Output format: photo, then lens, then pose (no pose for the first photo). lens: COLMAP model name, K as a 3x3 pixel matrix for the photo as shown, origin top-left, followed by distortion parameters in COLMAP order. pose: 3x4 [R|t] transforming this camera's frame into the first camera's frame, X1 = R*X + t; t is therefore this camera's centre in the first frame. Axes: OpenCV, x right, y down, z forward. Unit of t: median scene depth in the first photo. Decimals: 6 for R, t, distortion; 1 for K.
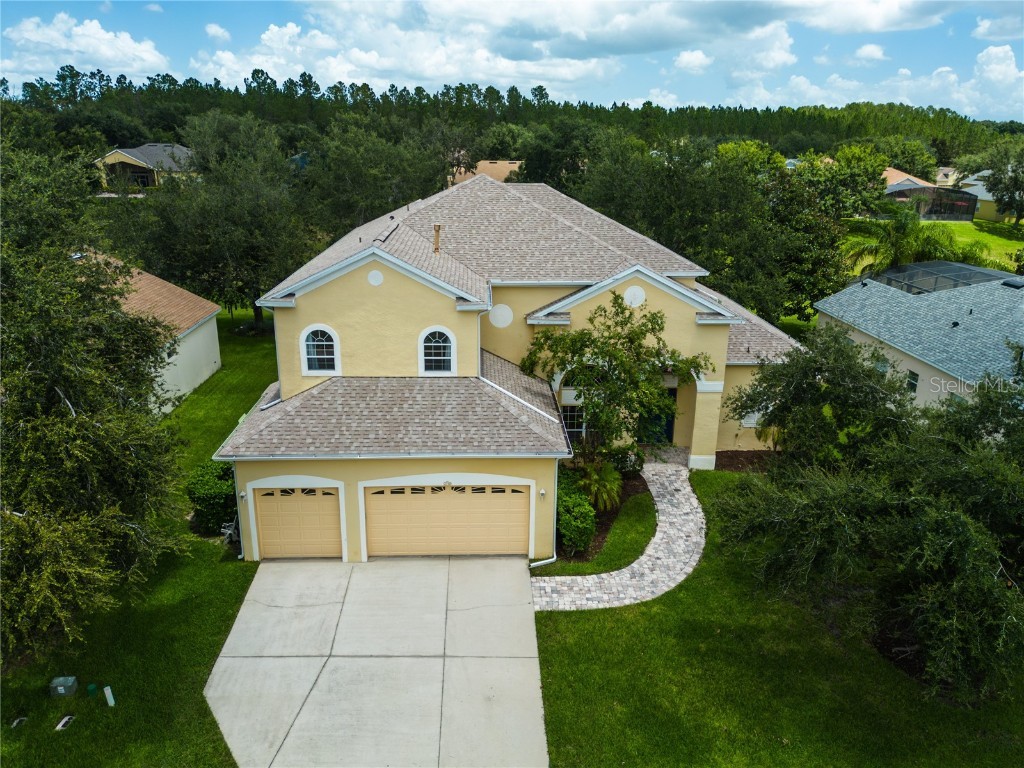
lens RADIAL K [[753.5, 0, 508.4], [0, 753.5, 385.6], [0, 0, 1]] dist [0.015479, -0.009821]
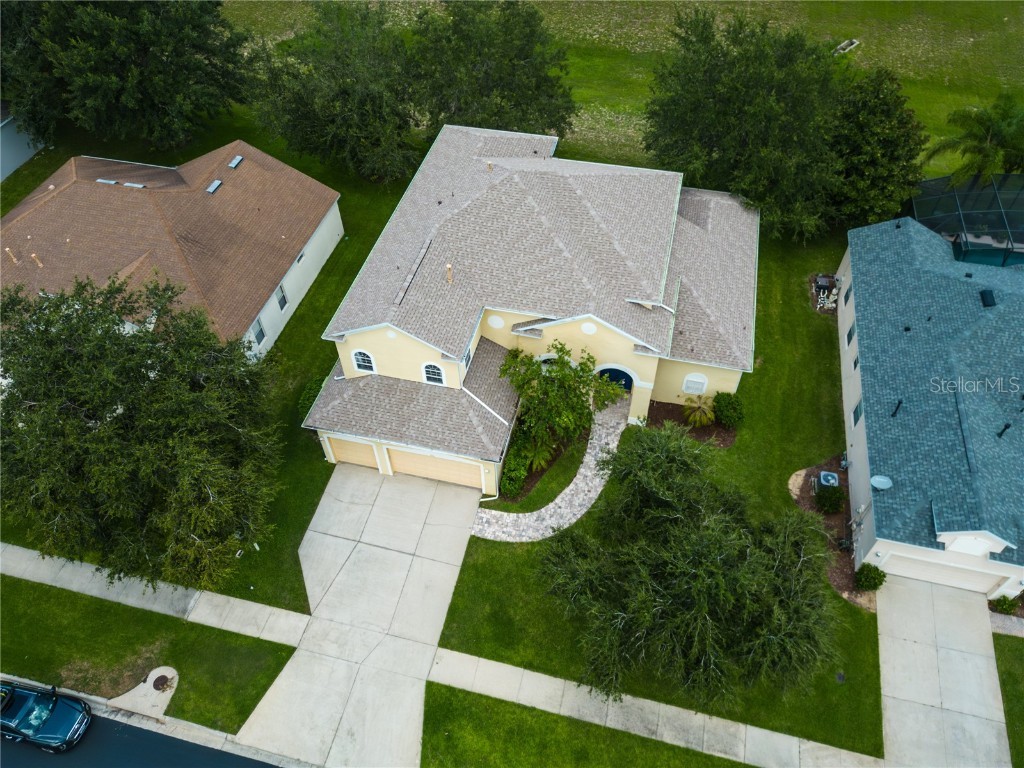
lens RADIAL K [[753.5, 0, 516.8], [0, 753.5, 379.2], [0, 0, 1]] dist [0.015479, -0.009821]
pose [[0.958954, 0.192766, -0.207961, 0.413641], [-0.056049, 0.847779, 0.527379, -0.904896], [0.277966, -0.494077, 0.823786, -0.247592]]
